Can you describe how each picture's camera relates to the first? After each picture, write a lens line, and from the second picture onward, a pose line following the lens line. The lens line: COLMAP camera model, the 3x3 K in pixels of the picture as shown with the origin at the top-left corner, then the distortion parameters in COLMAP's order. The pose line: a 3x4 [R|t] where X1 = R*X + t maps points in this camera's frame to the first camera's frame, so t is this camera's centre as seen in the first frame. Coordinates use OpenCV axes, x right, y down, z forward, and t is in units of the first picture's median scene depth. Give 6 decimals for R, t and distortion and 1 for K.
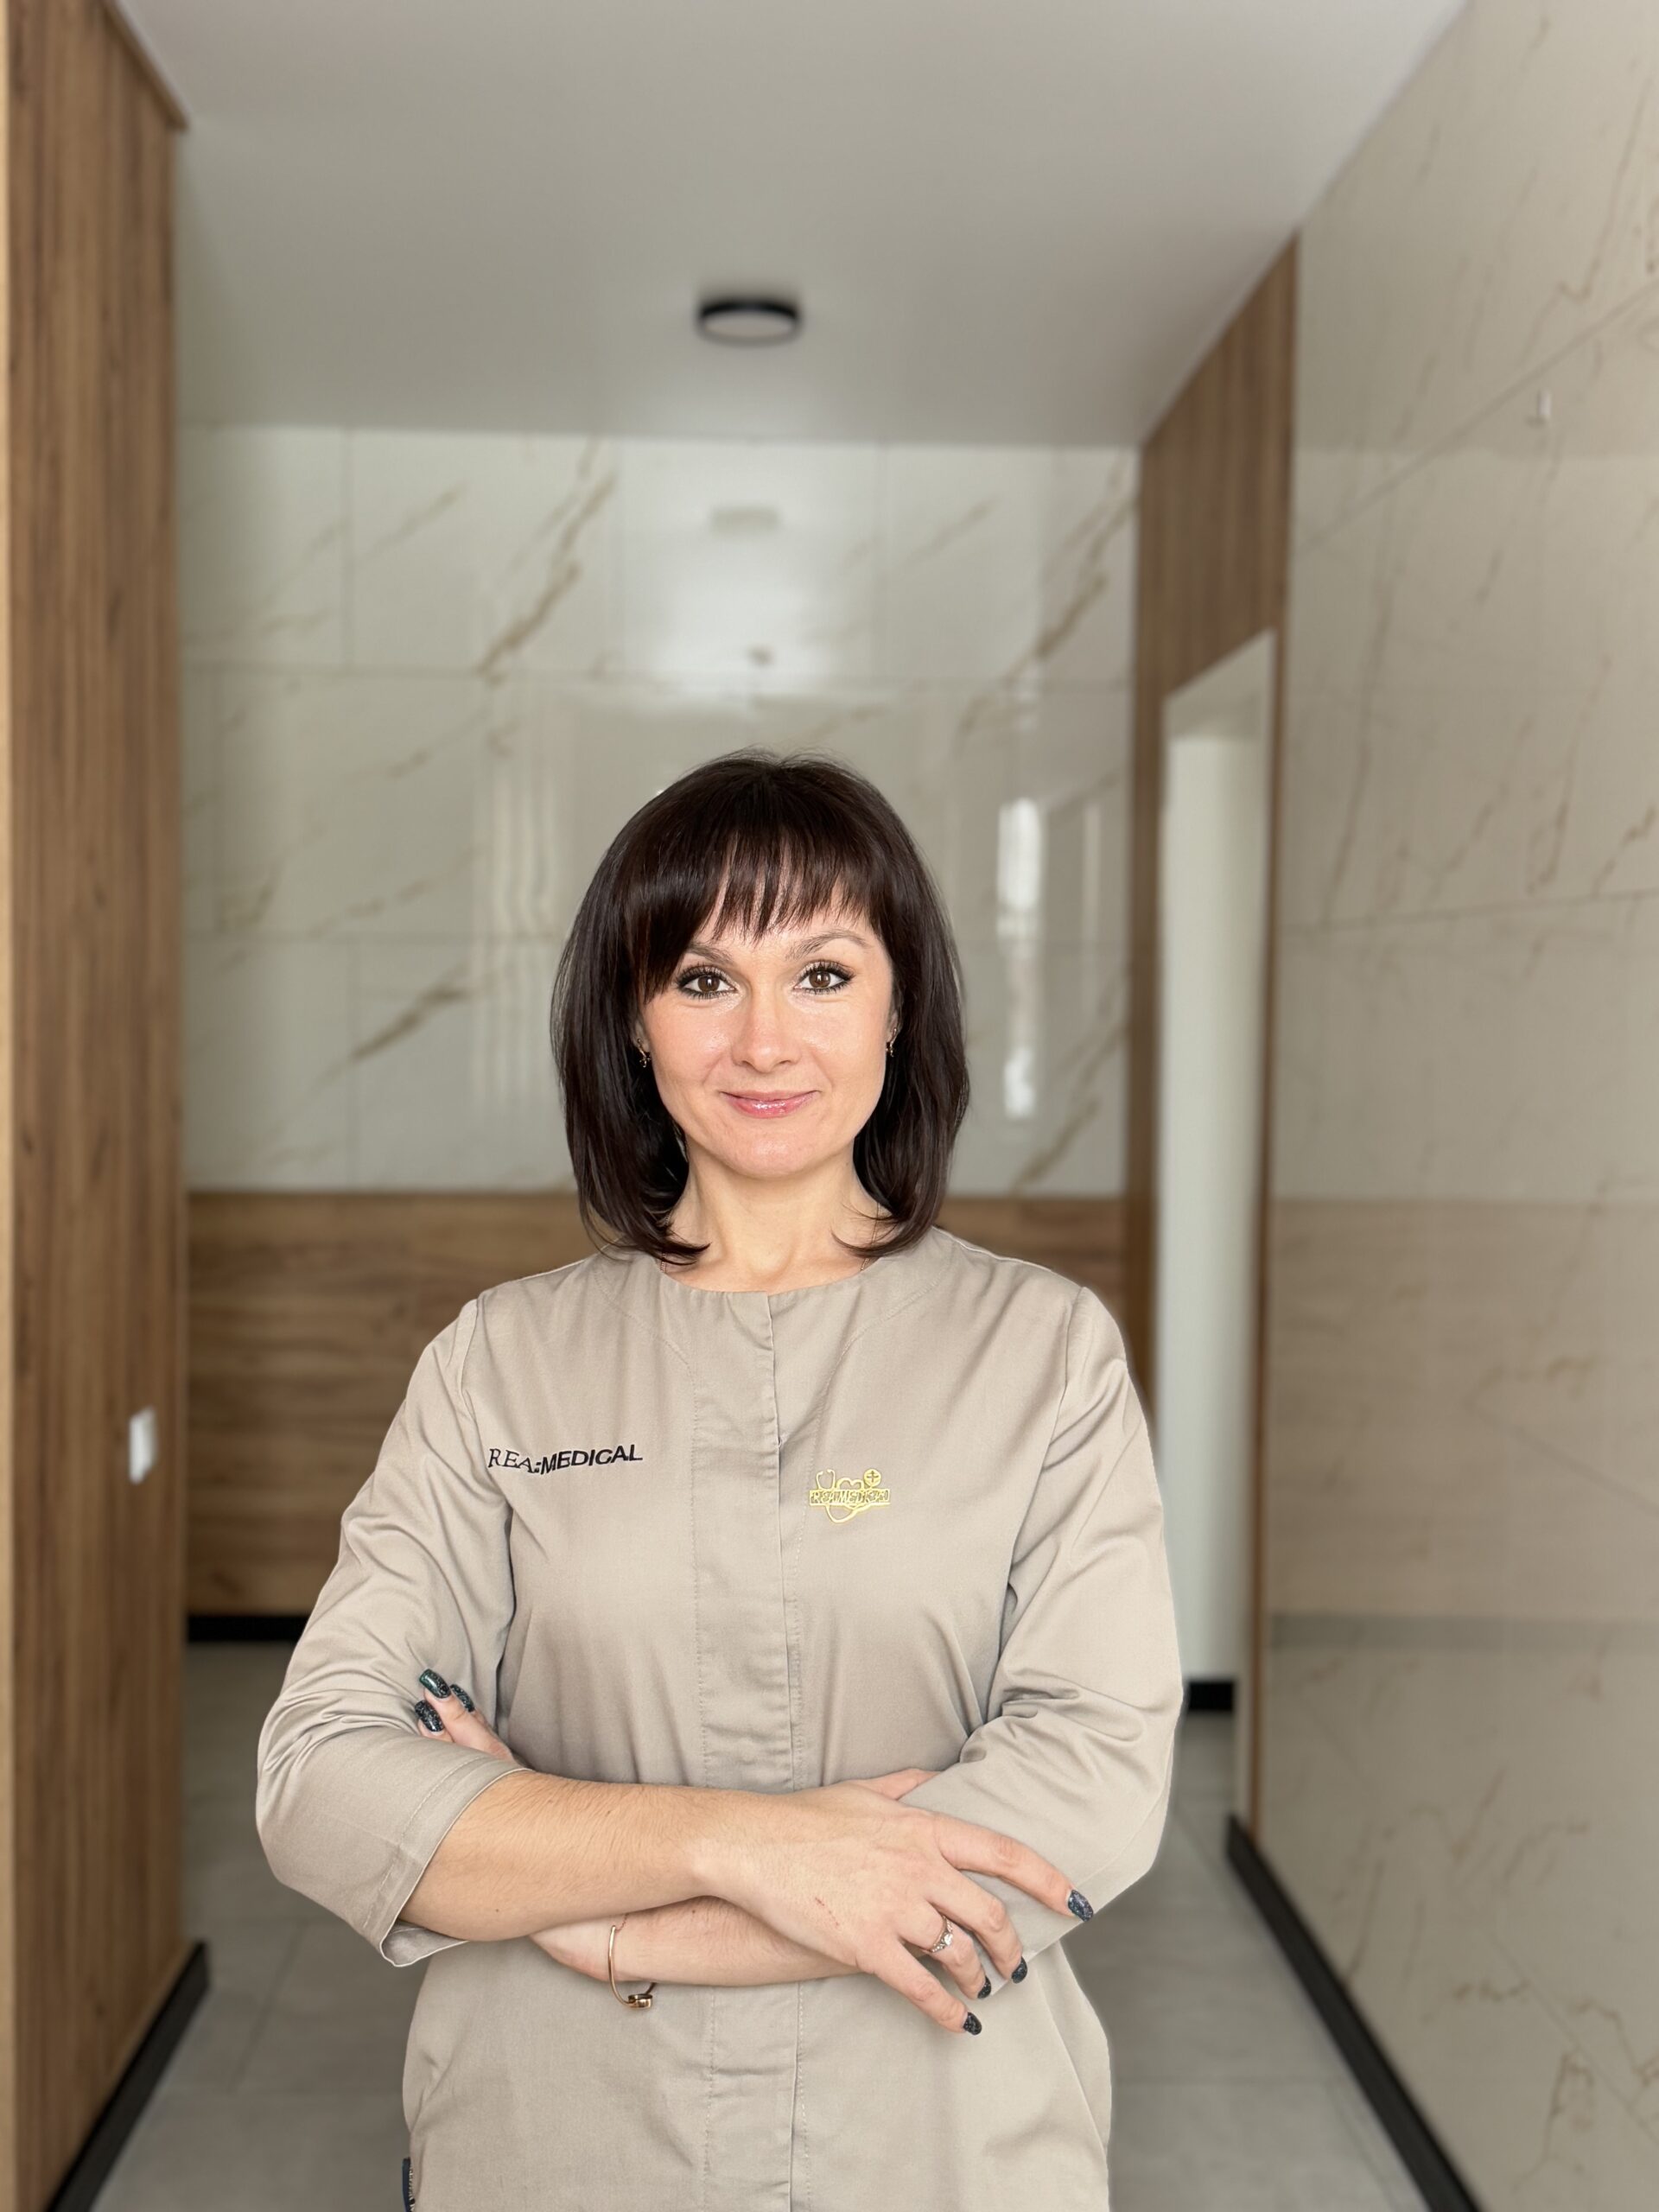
lens RADIAL K [[2306.7, 0, 838.2], [0, 2306.7, 1103.6], [0, 0, 1]] dist [-0.011918, 0.000000]
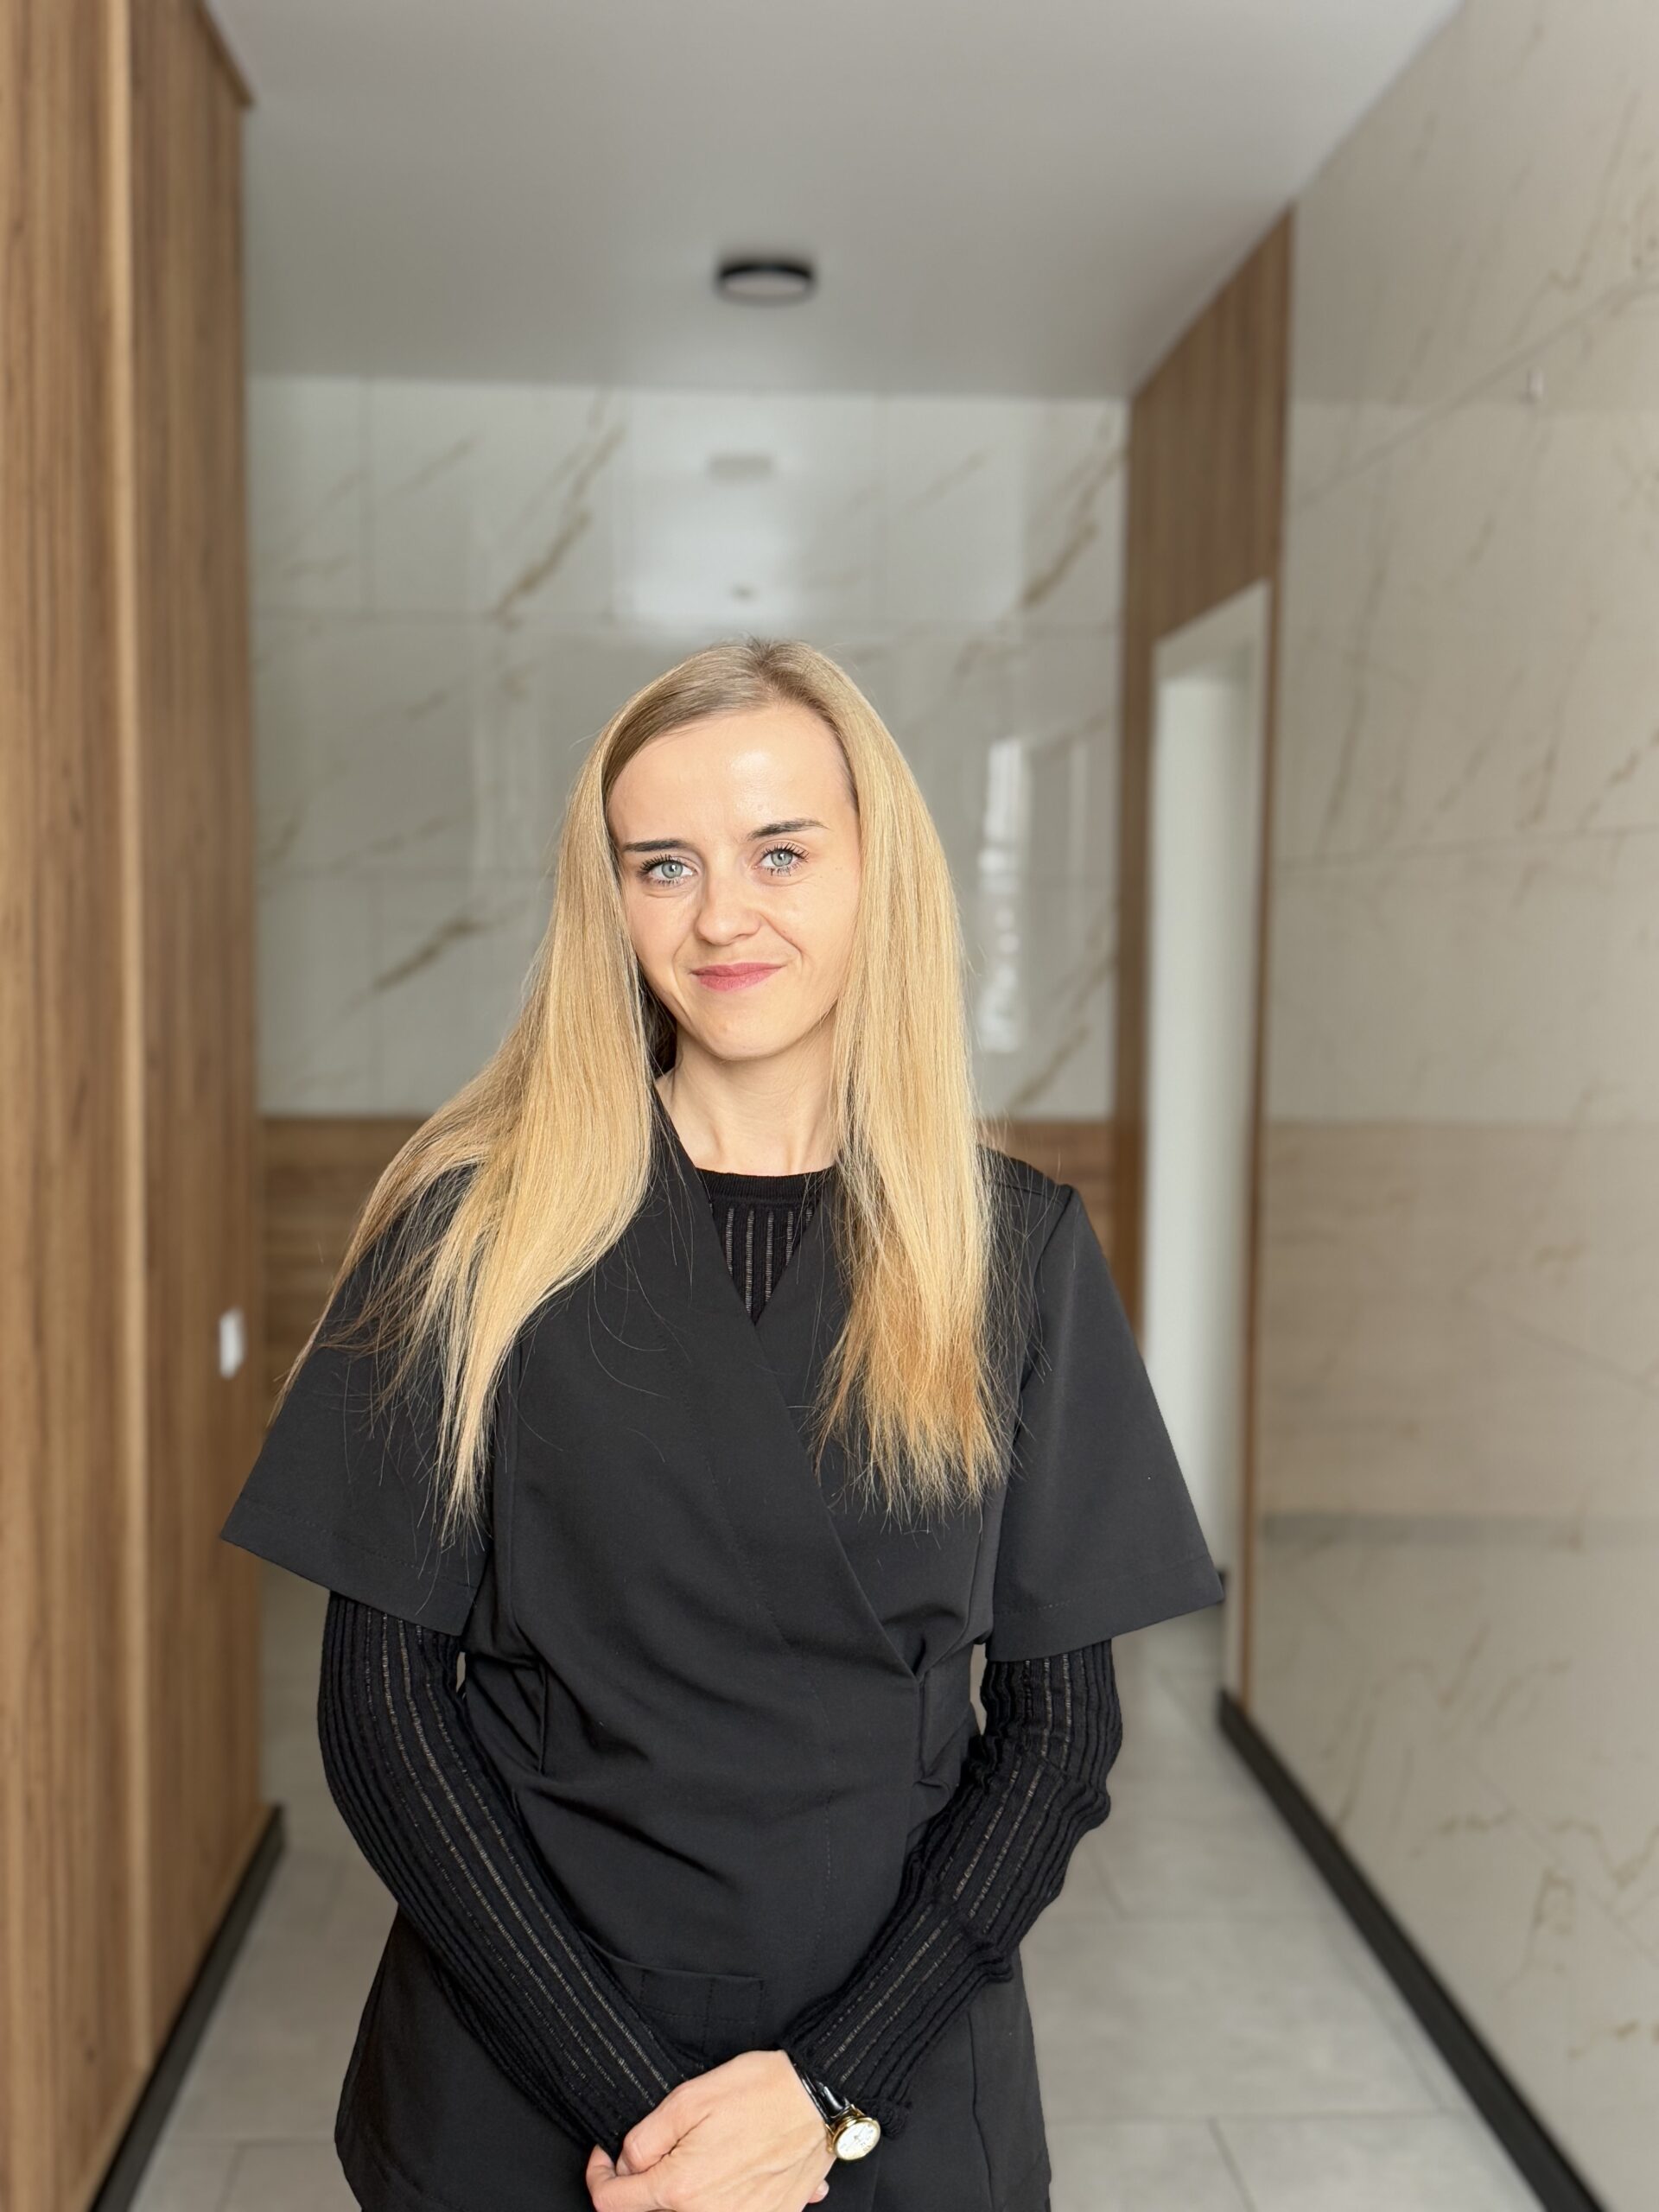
lens RADIAL K [[2306.7, 0, 823.5], [0, 2306.7, 1109.0], [0, 0, 1]] dist [-0.011918, 0.000000]
pose [[0.999873, -0.002886, 0.015675, -0.034207], [0.002415, 0.999546, 0.030029, 0.005611], [-0.015755, -0.029987, 0.999426, -0.067736]]
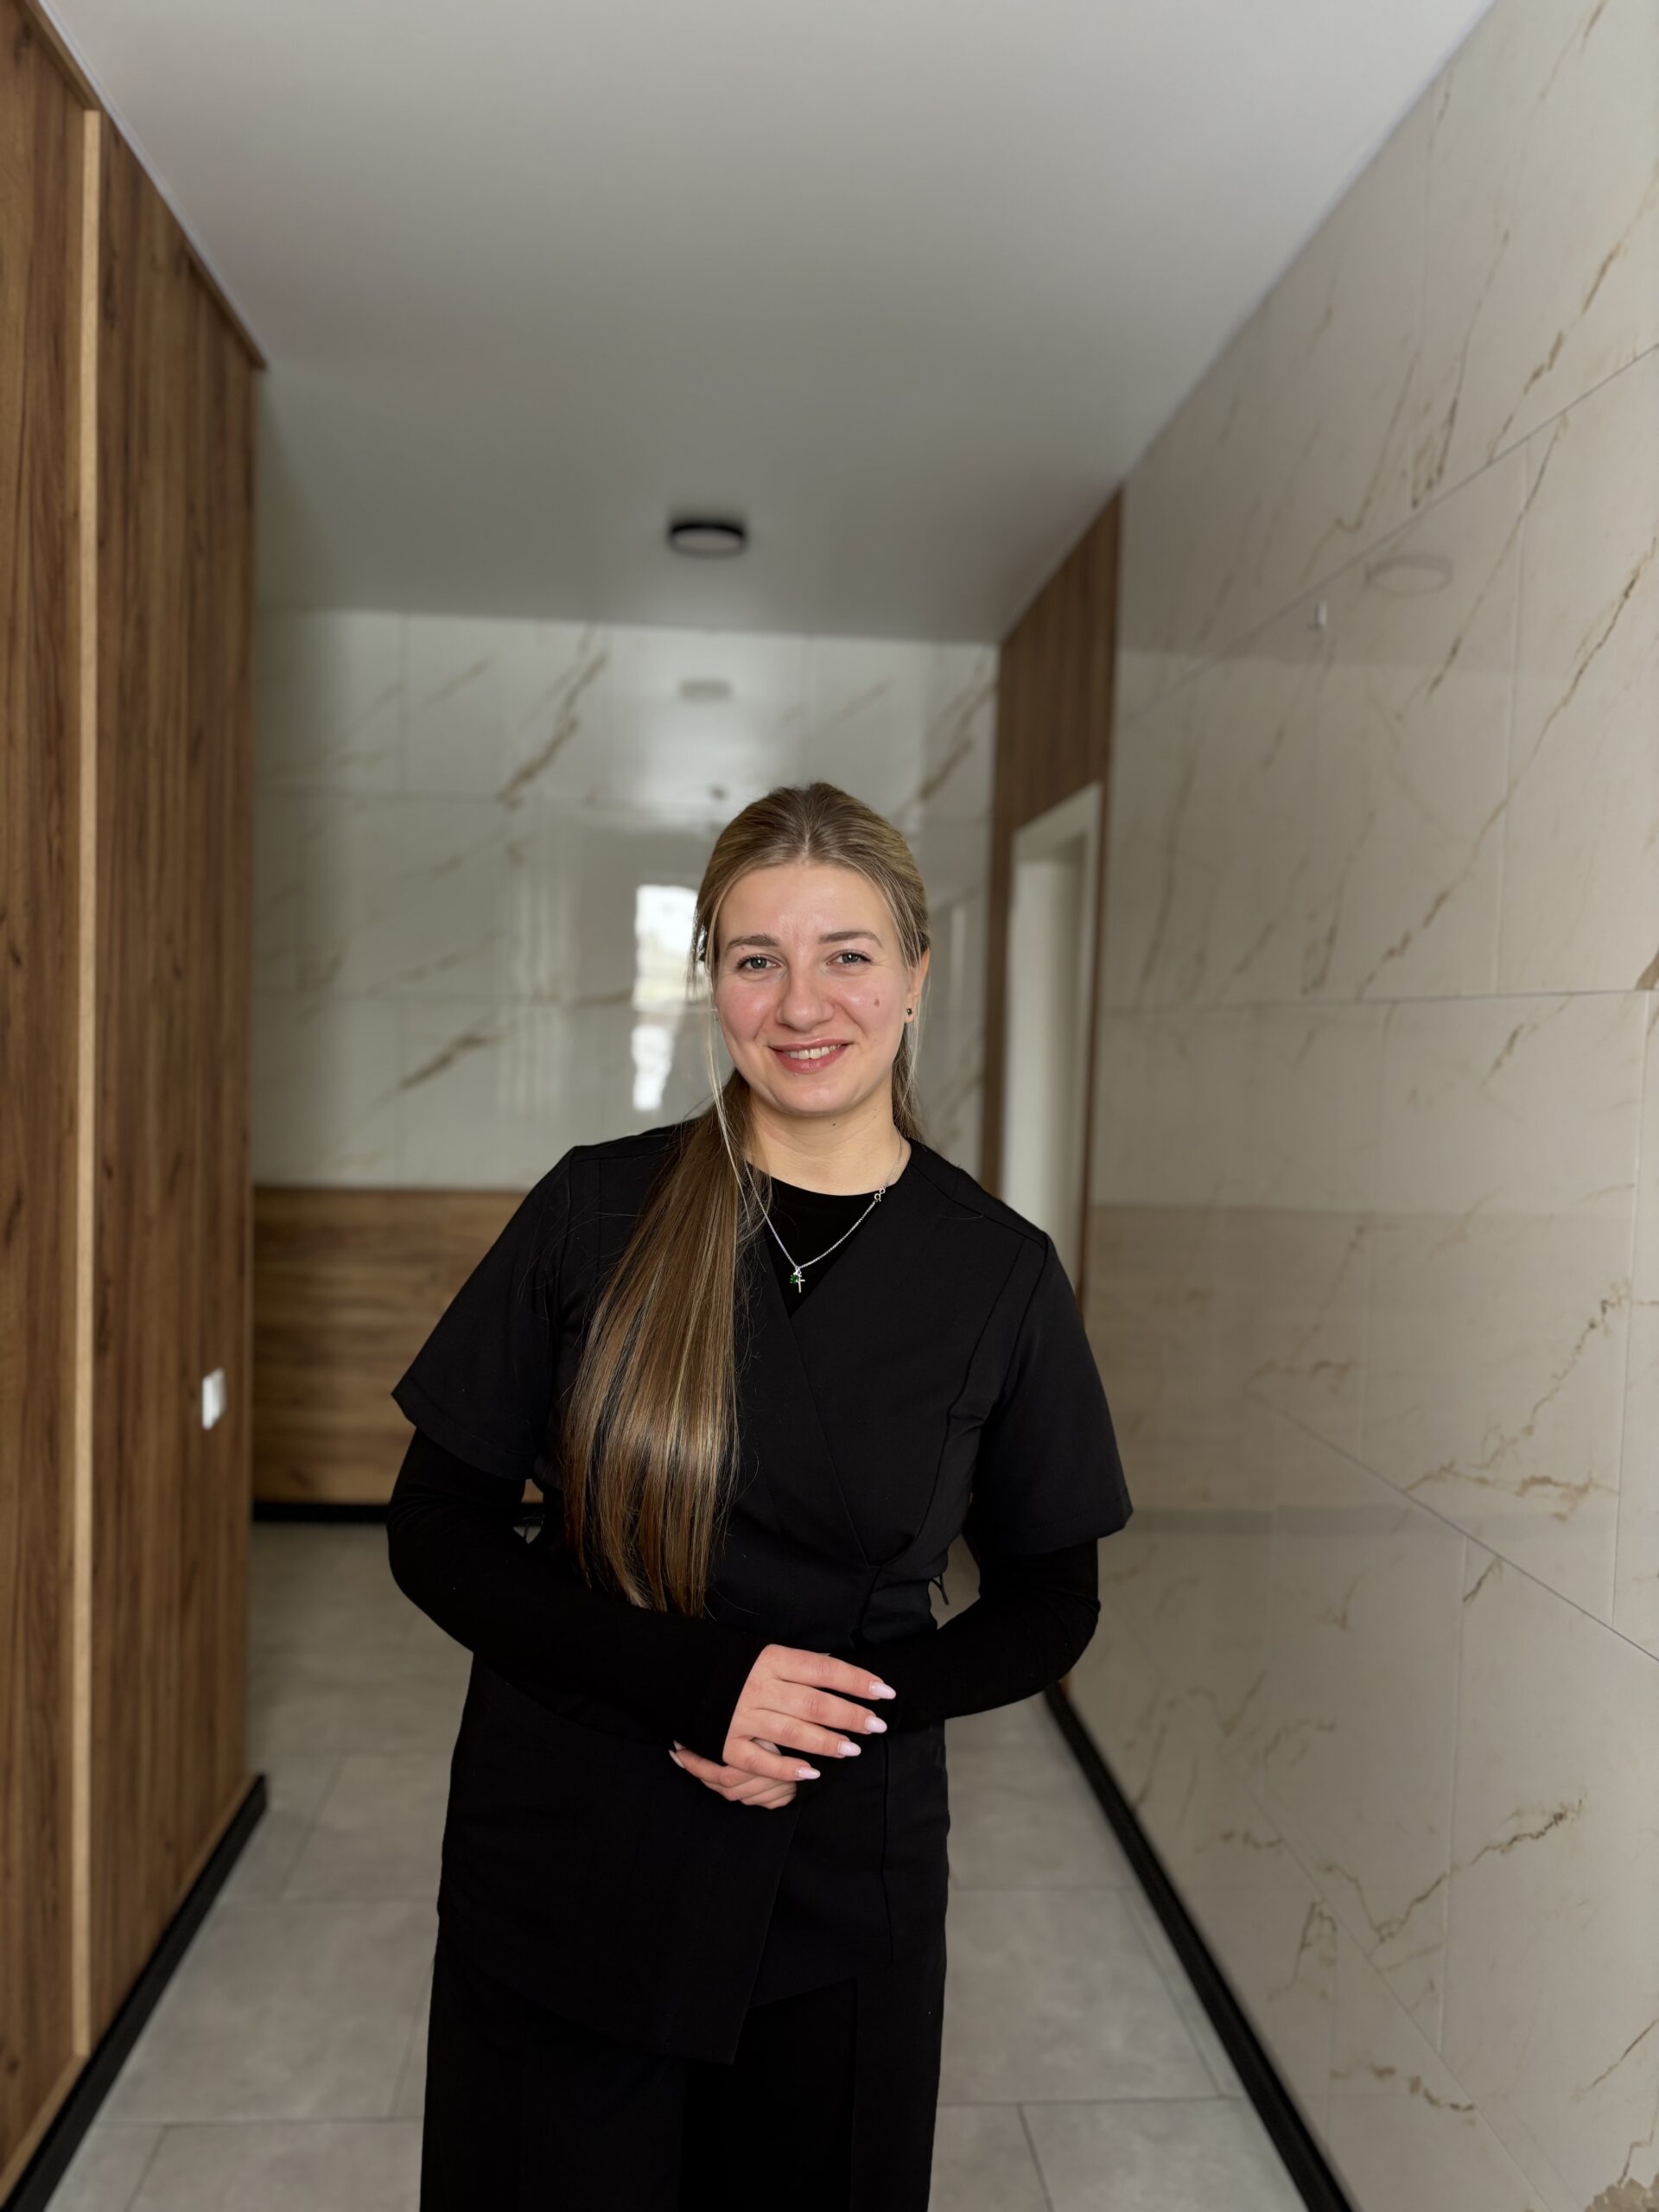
lens RADIAL K [[1631.2, 0, 839.2], [0, 1631.2, 1129.9], [0, 0, 1]] dist [-0.031892, -0.000090]
pose [[0.998961, 0.017812, 0.041939, 0.004166], [-0.018290, 0.999772, 0.011033, -0.014671], [-0.041733, -0.011789, 0.999059, 0.073603]]
